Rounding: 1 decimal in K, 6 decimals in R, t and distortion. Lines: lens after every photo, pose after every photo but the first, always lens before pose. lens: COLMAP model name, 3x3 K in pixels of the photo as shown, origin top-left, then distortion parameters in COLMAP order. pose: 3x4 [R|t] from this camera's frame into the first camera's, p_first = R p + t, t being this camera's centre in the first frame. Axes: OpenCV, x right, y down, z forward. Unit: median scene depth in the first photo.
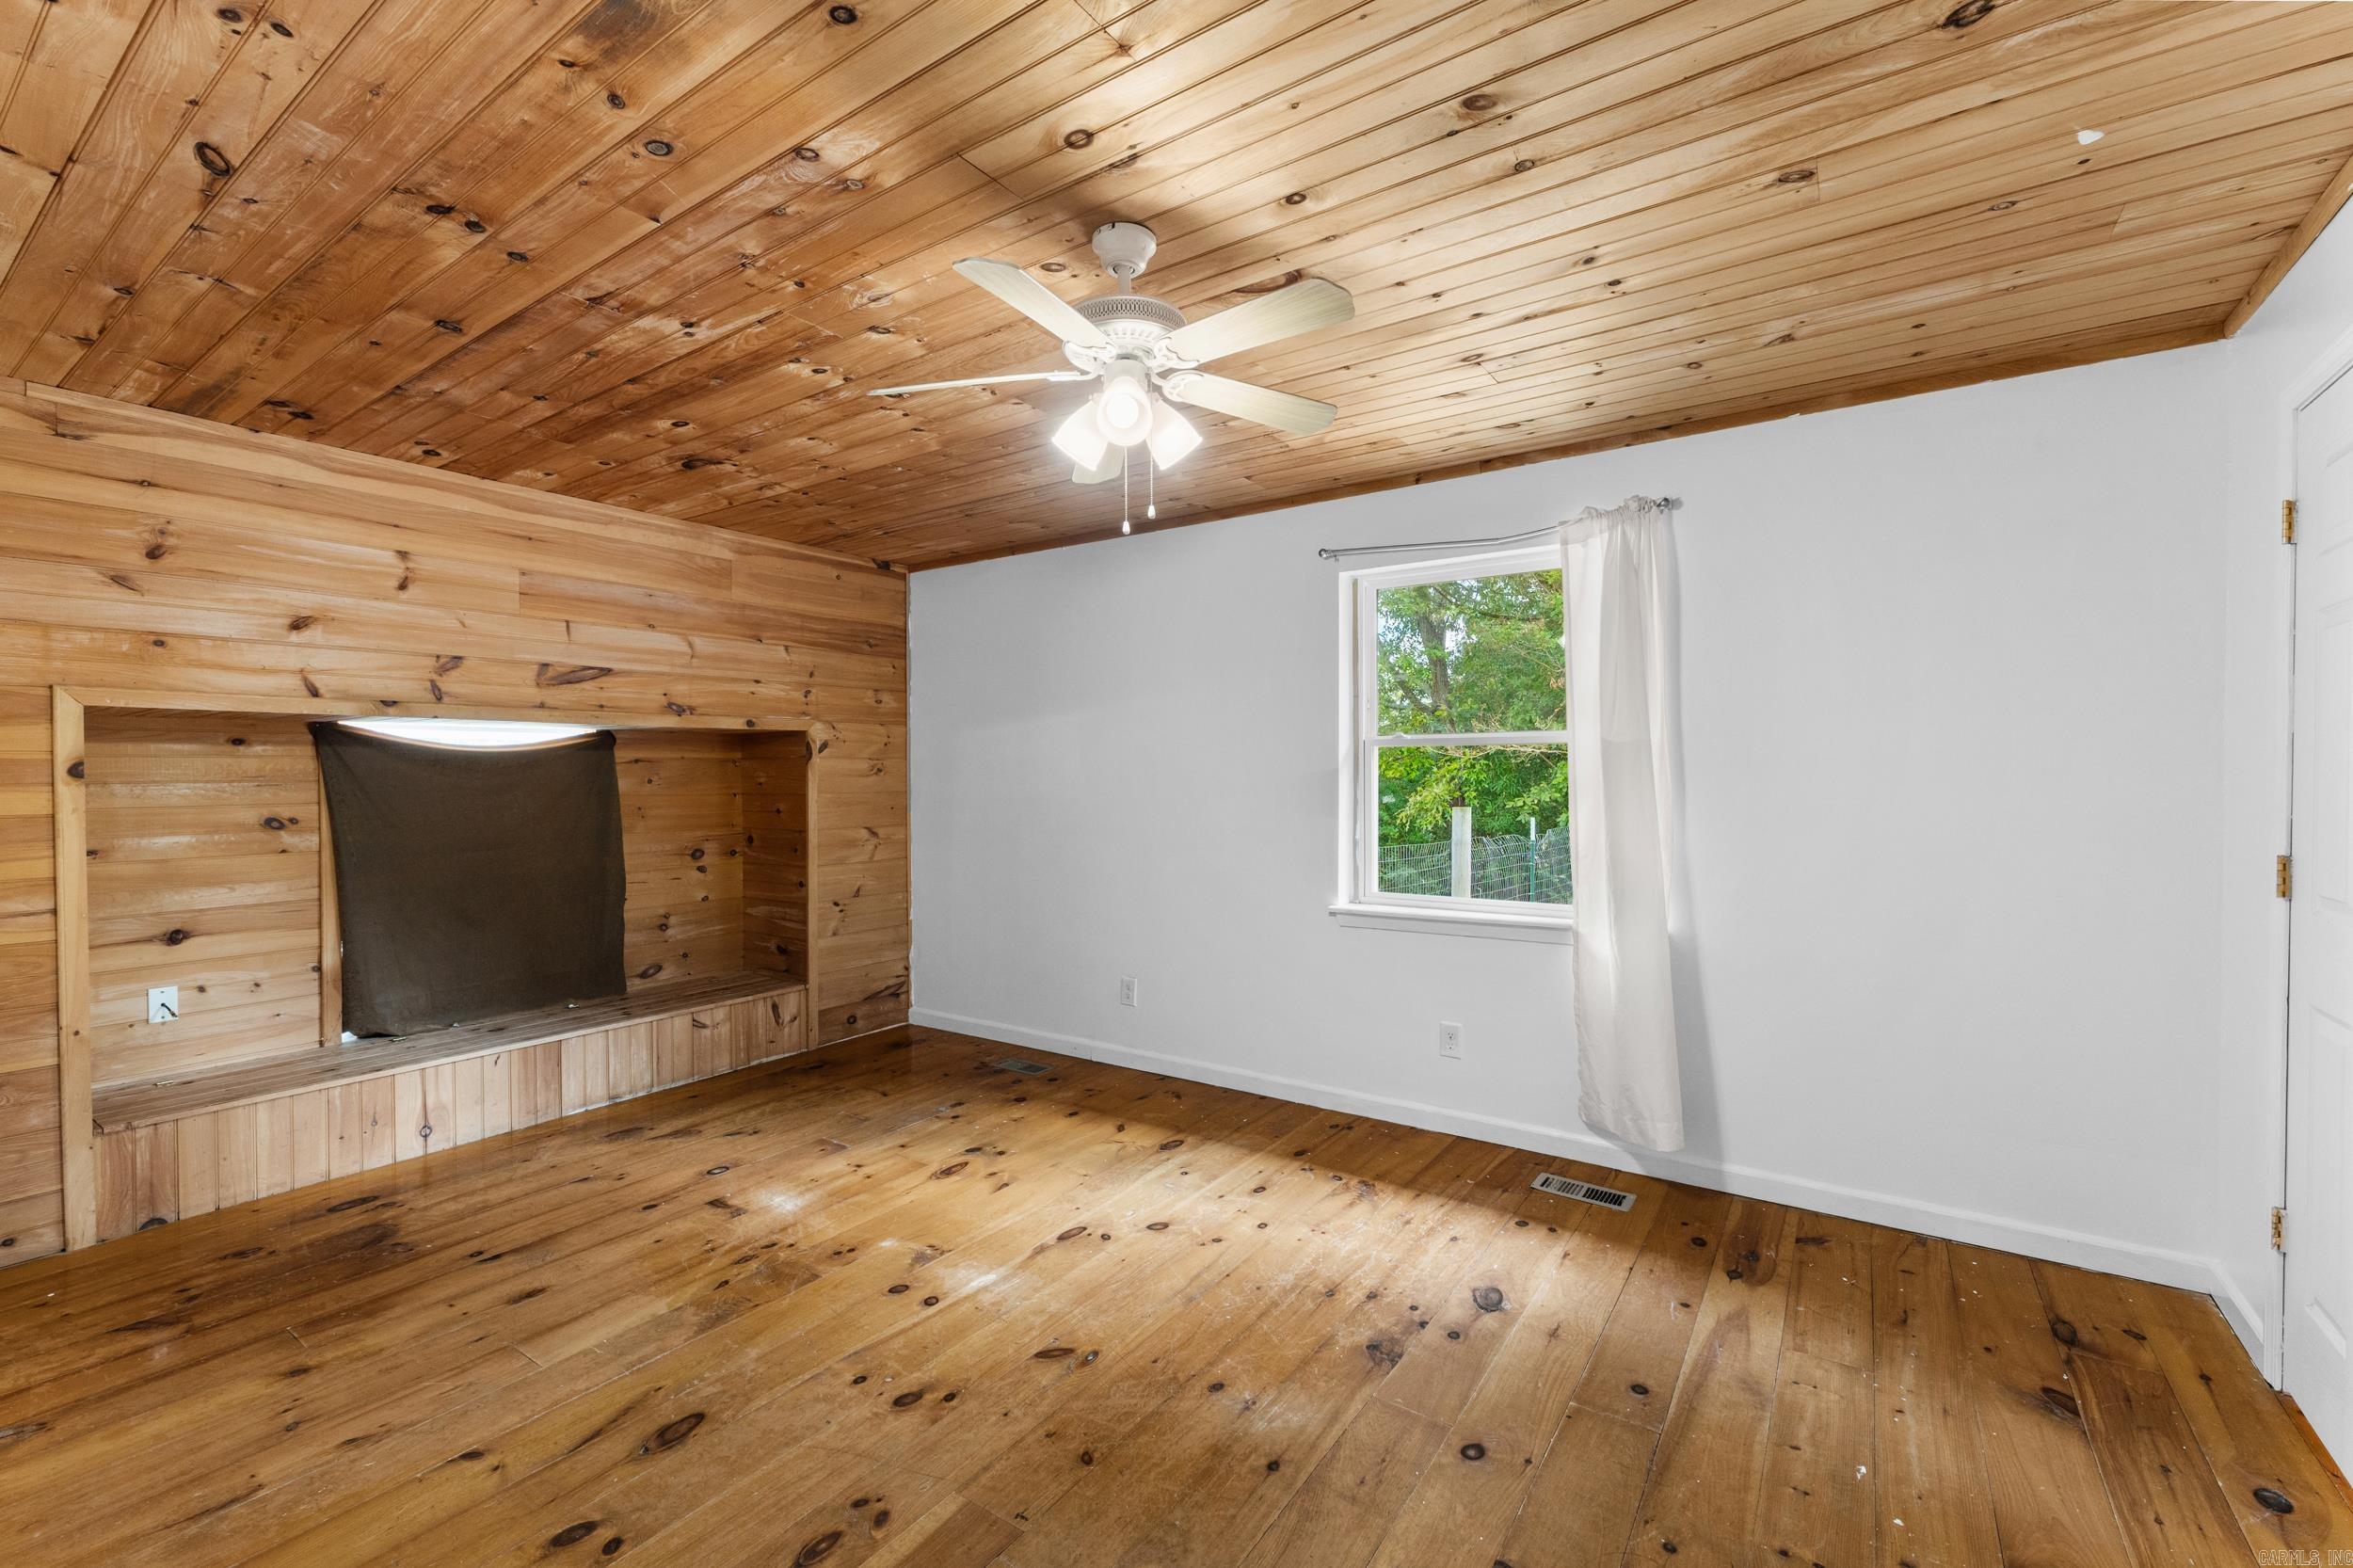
lens RADIAL K [[991.9, 0, 1186.5], [0, 991.9, 785.7], [0, 0, 1]] dist [0.006369, -0.000387]
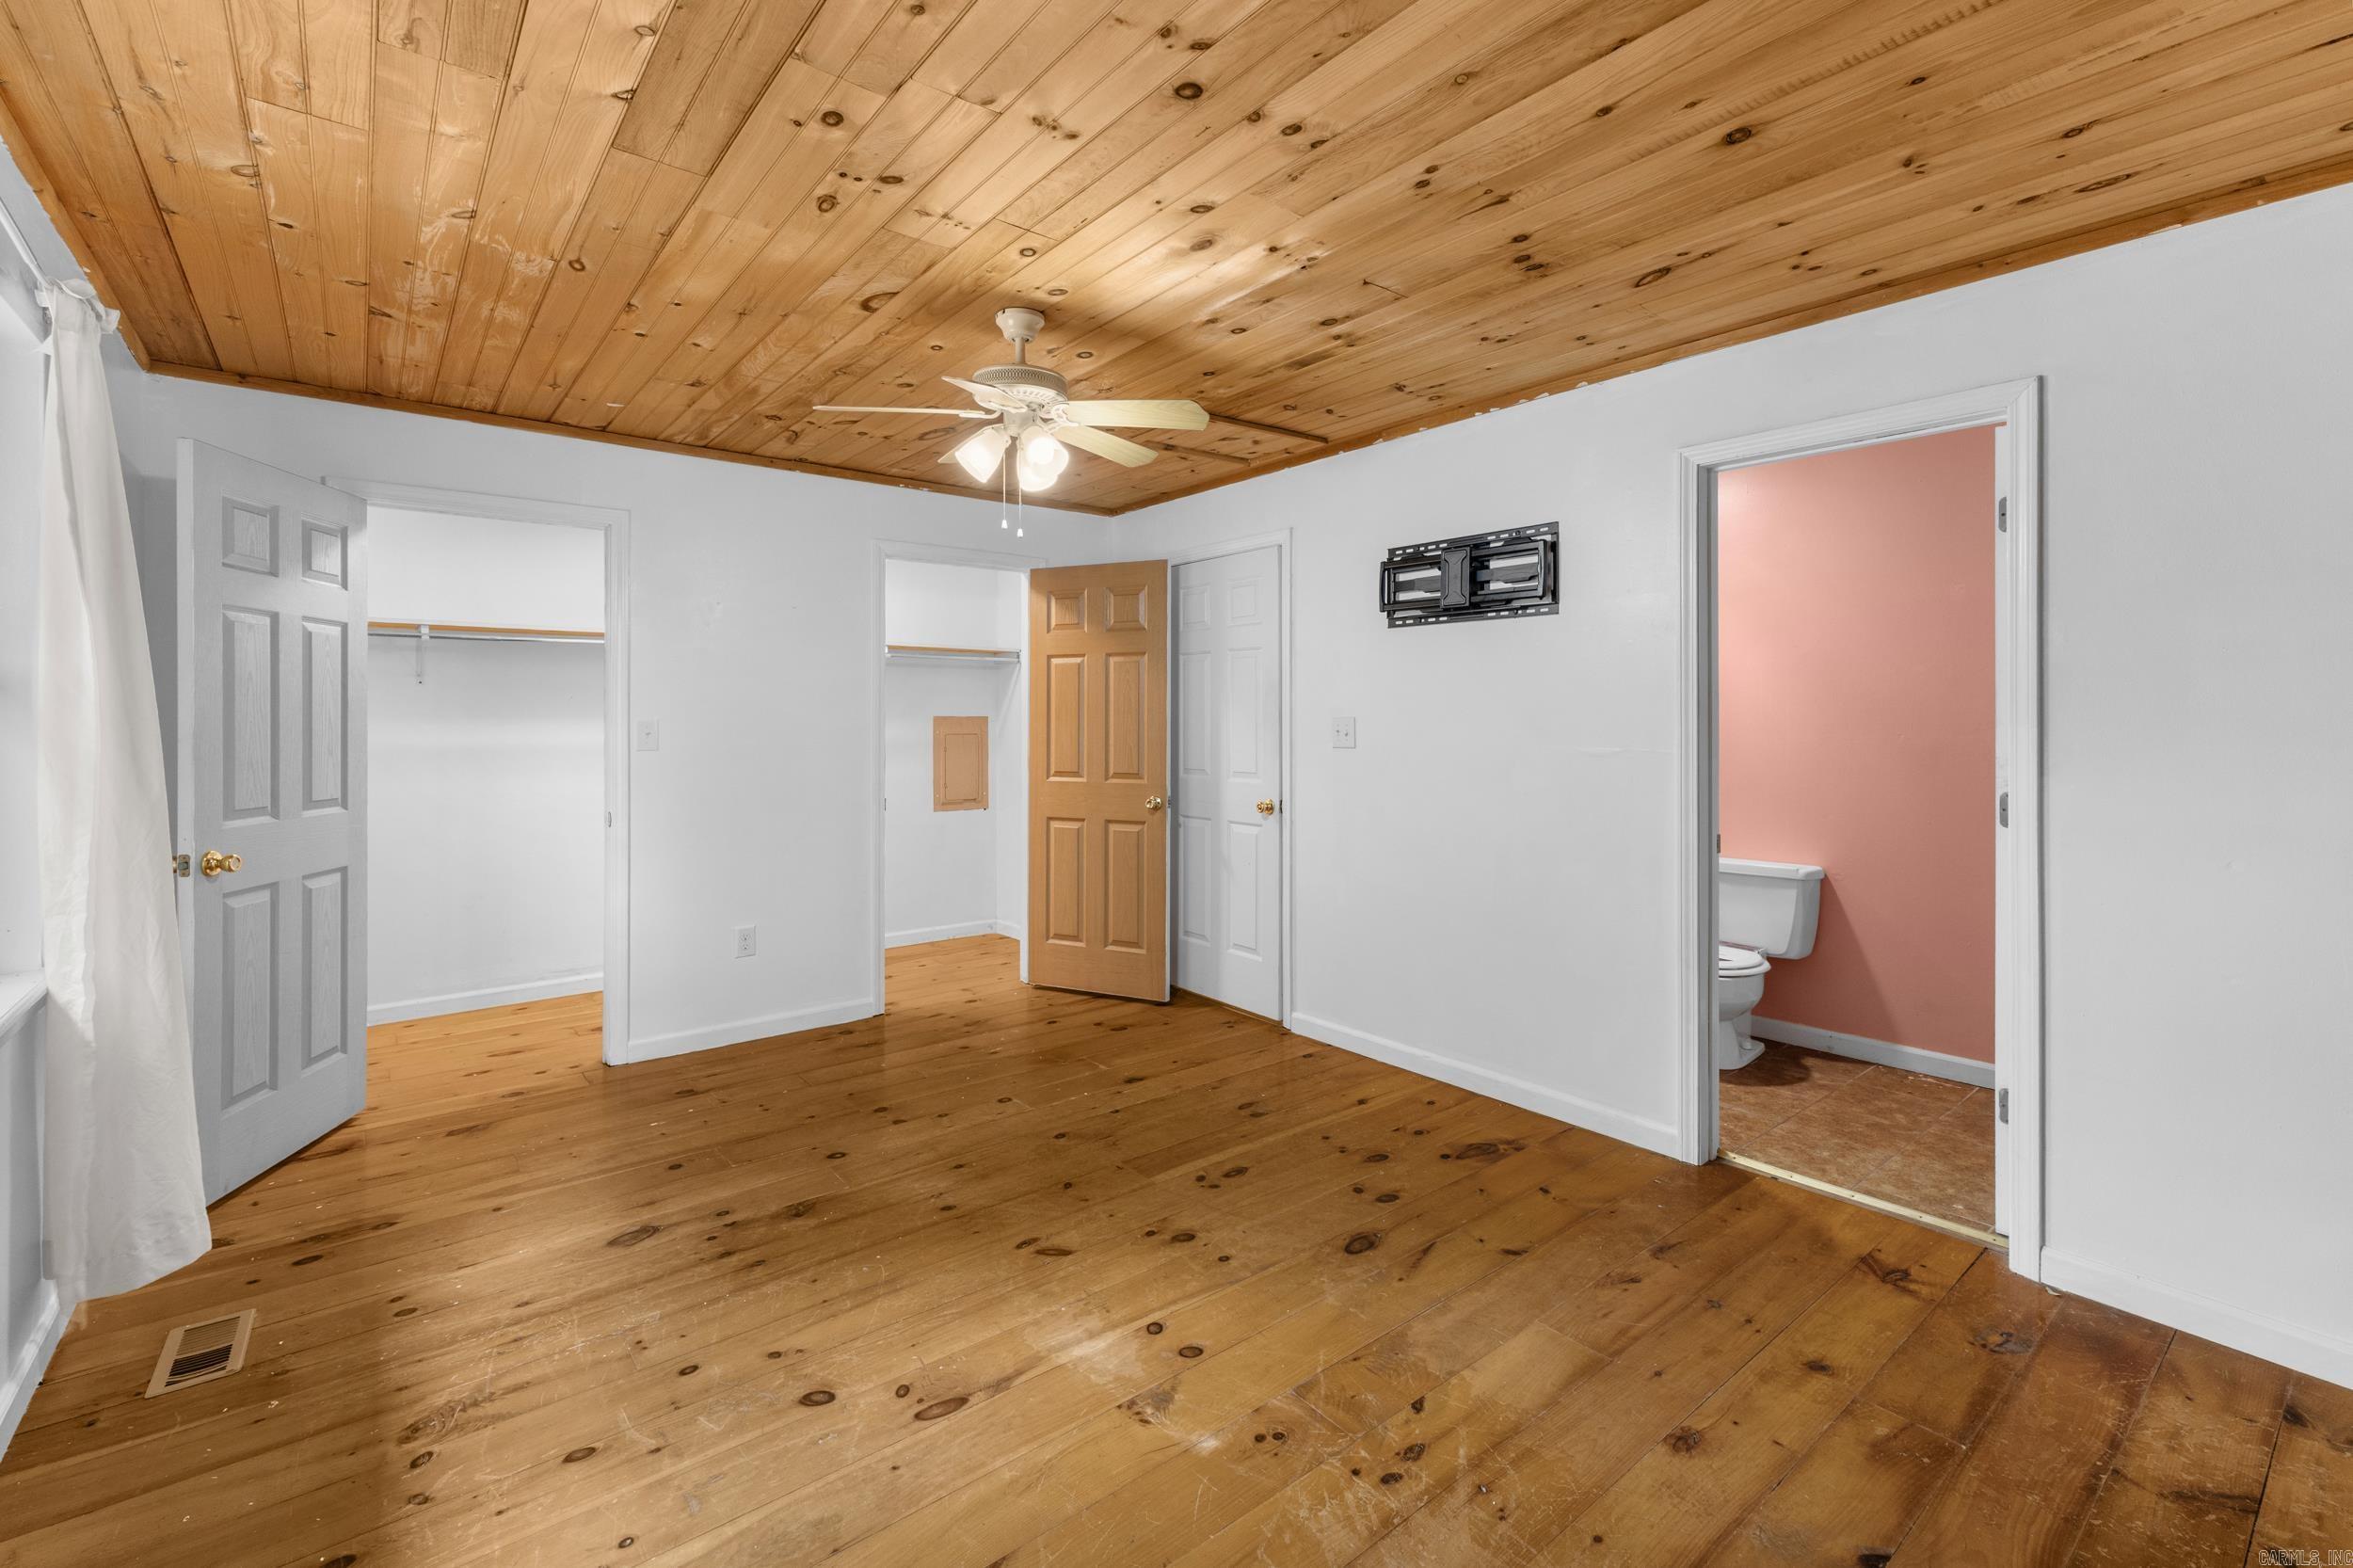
lens RADIAL K [[991.9, 0, 1186.5], [0, 991.9, 785.7], [0, 0, 1]] dist [0.006369, -0.000387]
pose [[-0.959058, -0.014820, 0.282821, -0.447068], [0.007739, 0.996886, 0.078480, -0.017574], [-0.283103, 0.077456, -0.955957, 1.529151]]
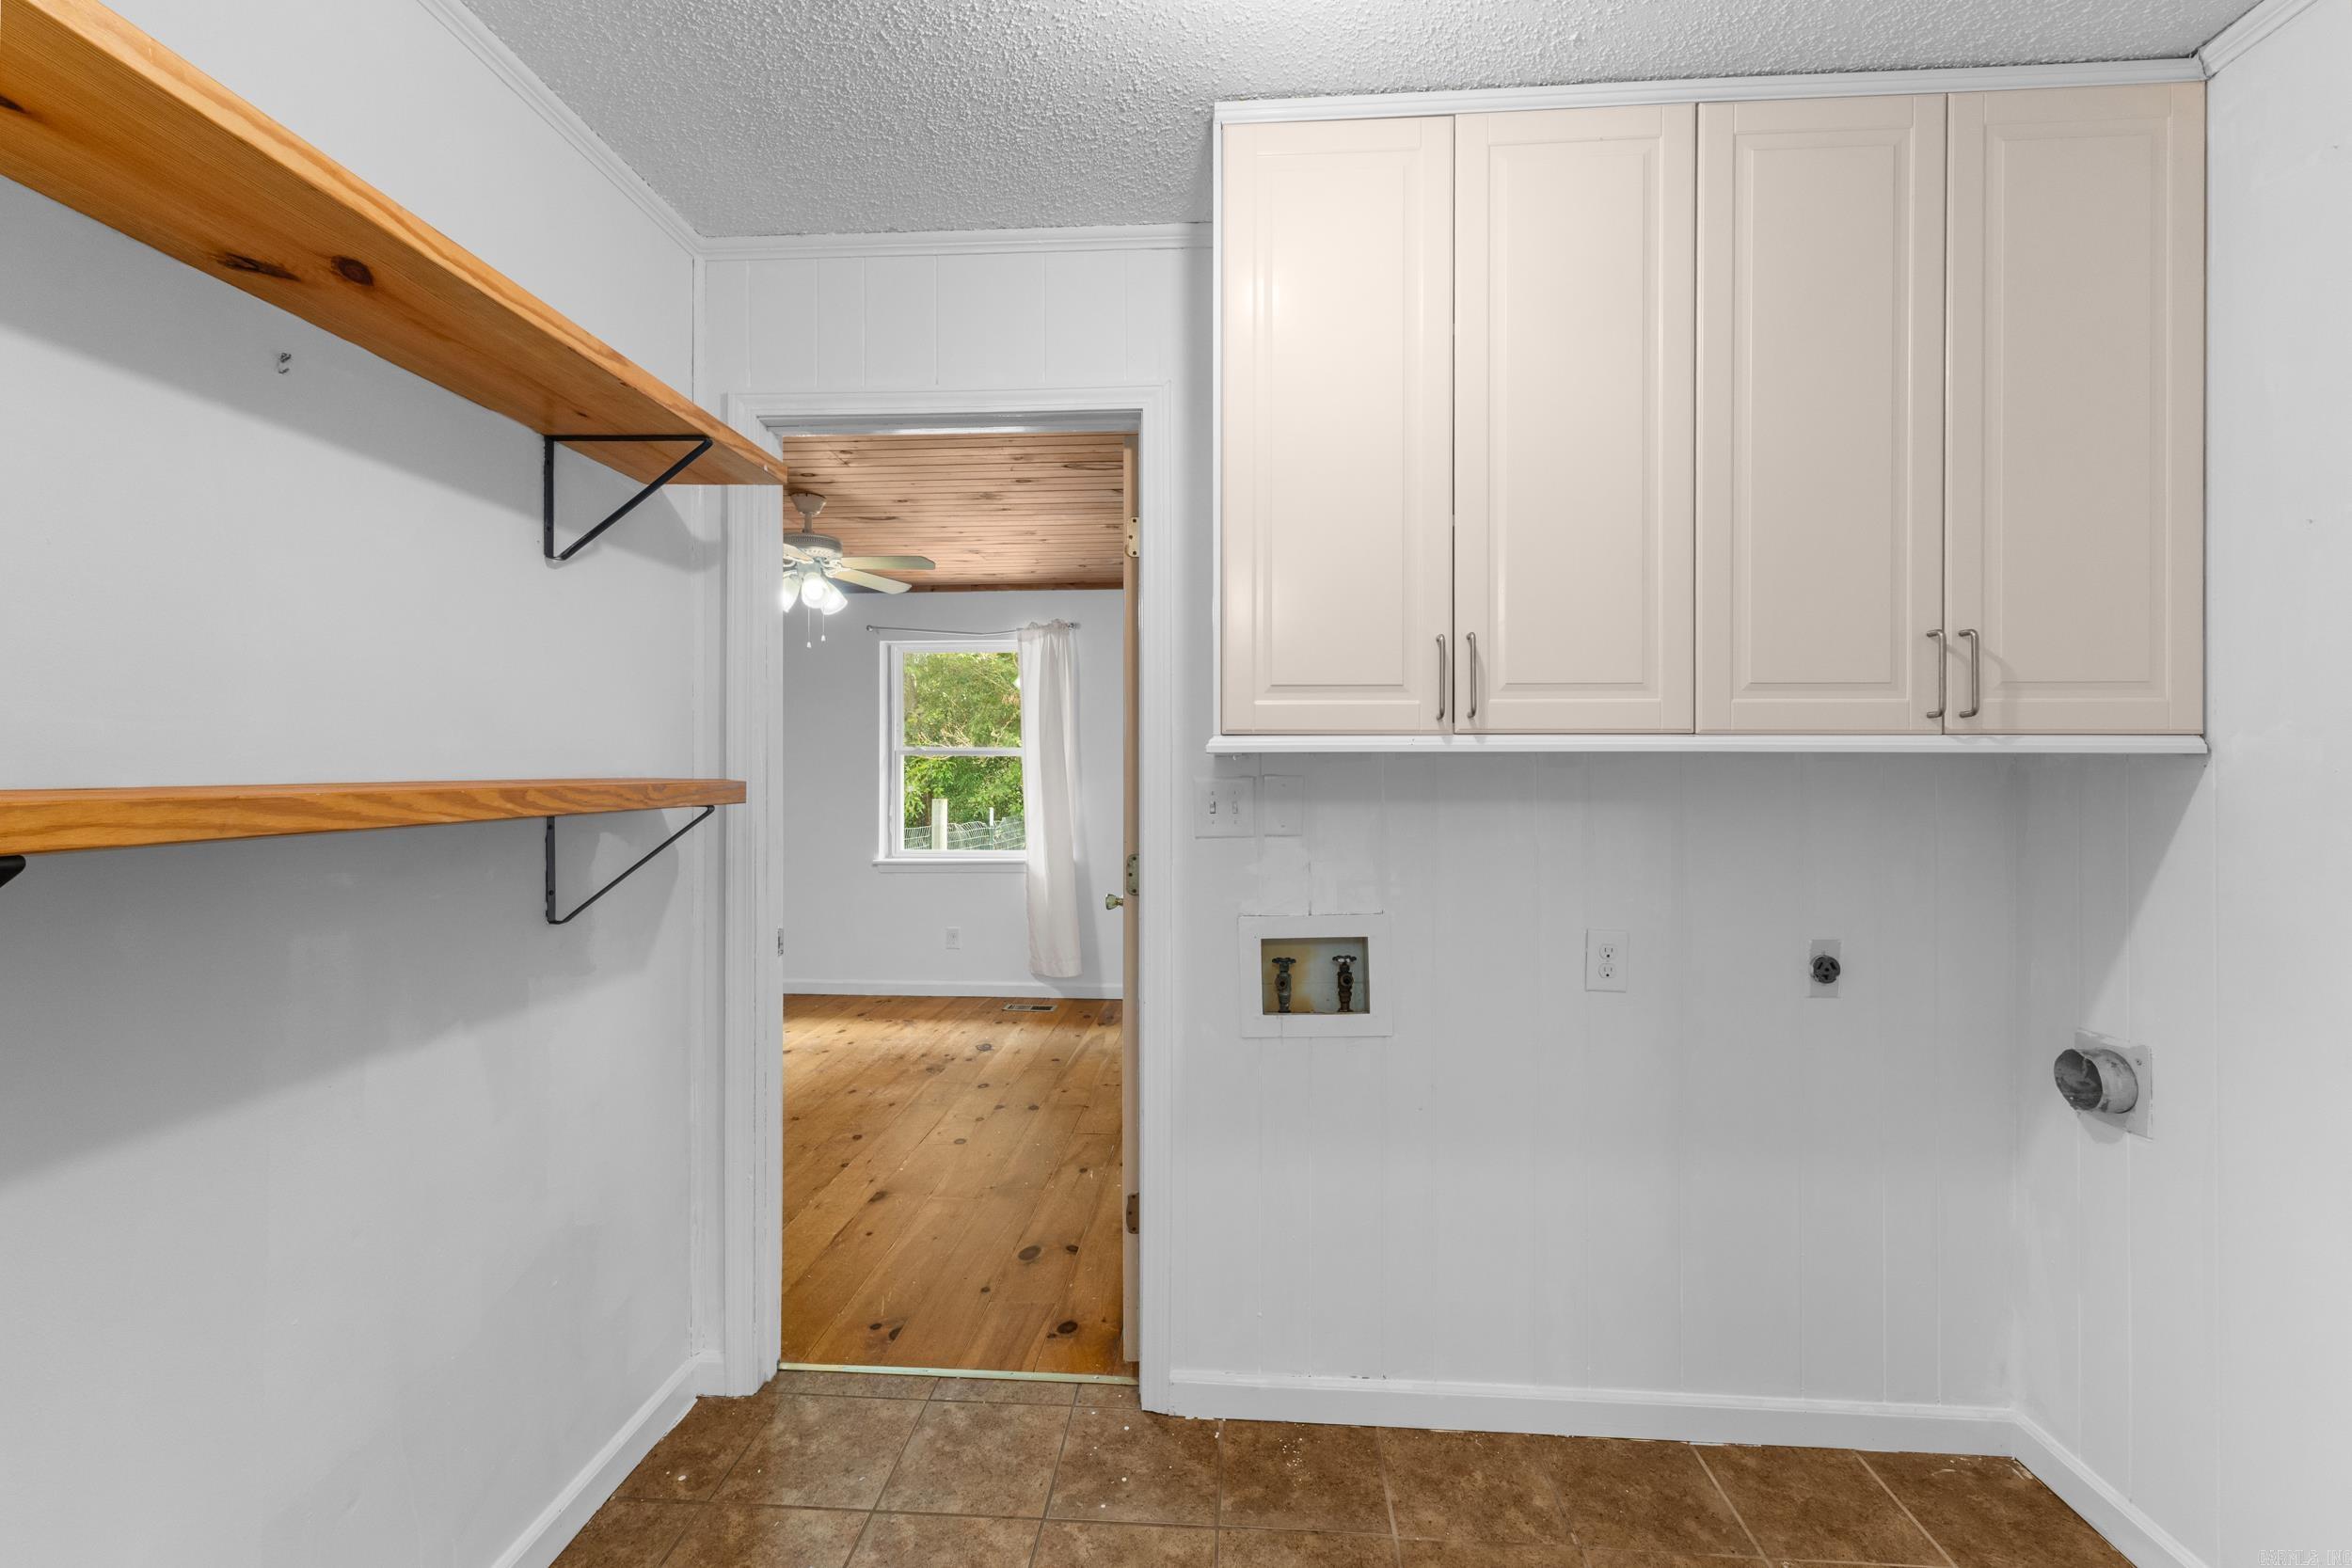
lens RADIAL K [[991.4, 0, 1186.0], [0, 991.4, 785.7], [0, 0, 1]] dist [0.006369, -0.000387]
pose [[0.858521, -0.001957, 0.512775, -0.295080], [0.001418, 0.999998, 0.001444, 0.007907], [-0.512777, -0.000513, 0.858522, -0.724965]]
